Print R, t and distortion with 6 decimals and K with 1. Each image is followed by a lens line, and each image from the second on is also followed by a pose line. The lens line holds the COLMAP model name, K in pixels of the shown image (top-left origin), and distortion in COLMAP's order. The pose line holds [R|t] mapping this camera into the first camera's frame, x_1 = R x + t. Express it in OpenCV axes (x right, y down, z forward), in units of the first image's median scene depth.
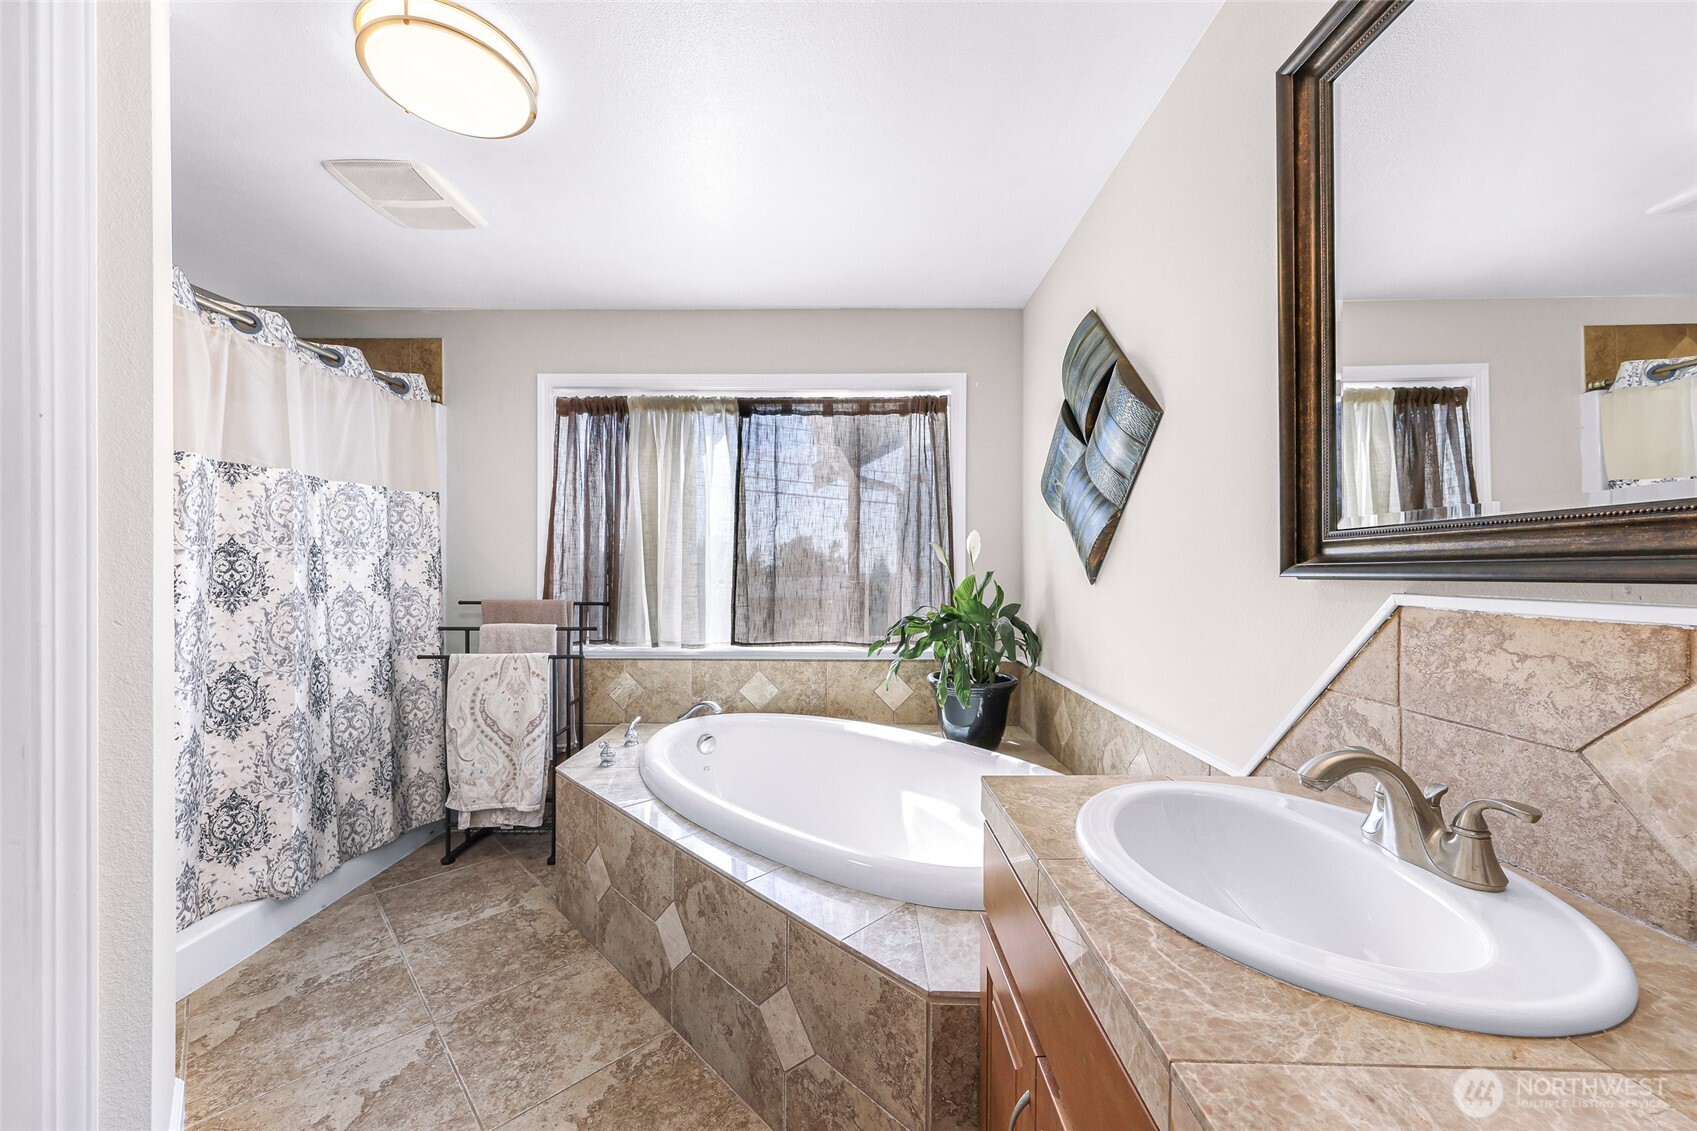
lens RADIAL K [[627.5, 0, 839.7], [0, 627.5, 577.6], [0, 0, 1]] dist [0.001696, -0.000016]
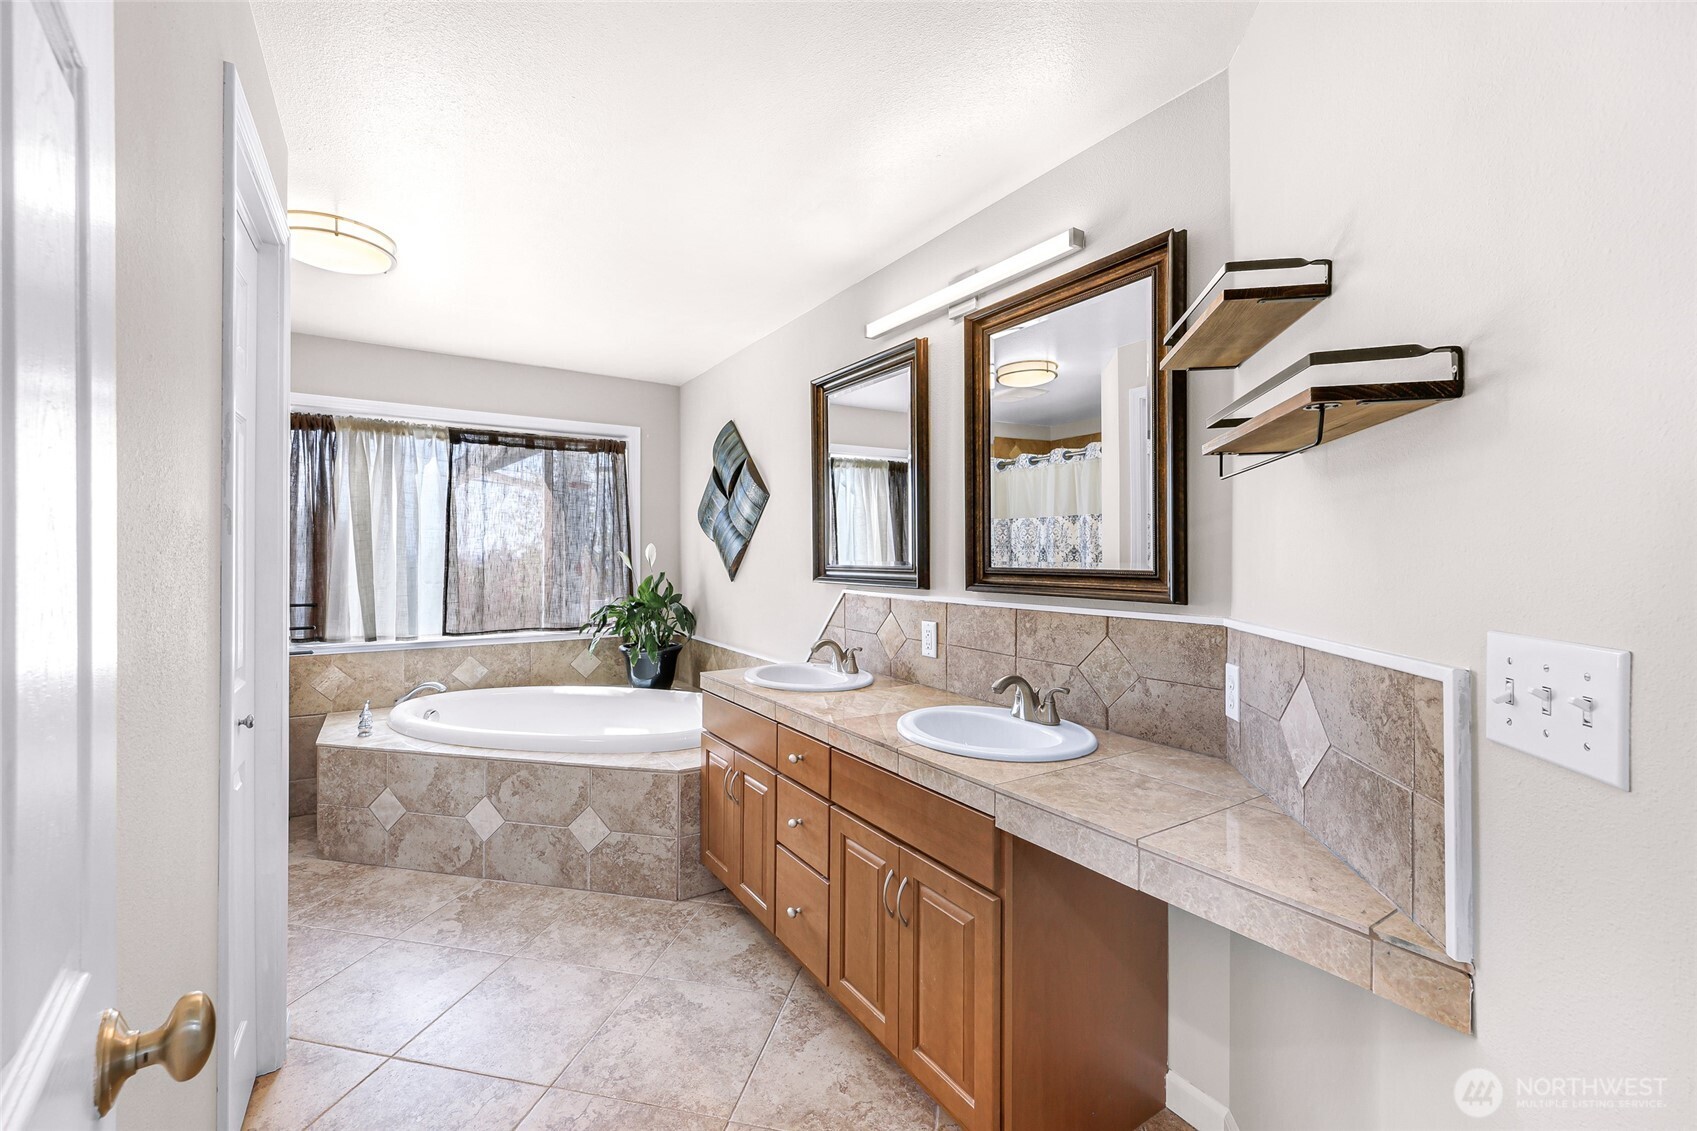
lens RADIAL K [[709.3, 0, 848.5], [0, 709.3, 565.5], [0, 0, 1]] dist [-0.000220, 0.000064]
pose [[0.828881, -0.006491, 0.559387, -0.293884], [0.002512, 0.999966, 0.007882, -0.034367], [-0.559419, -0.005128, 0.828869, -0.549345]]
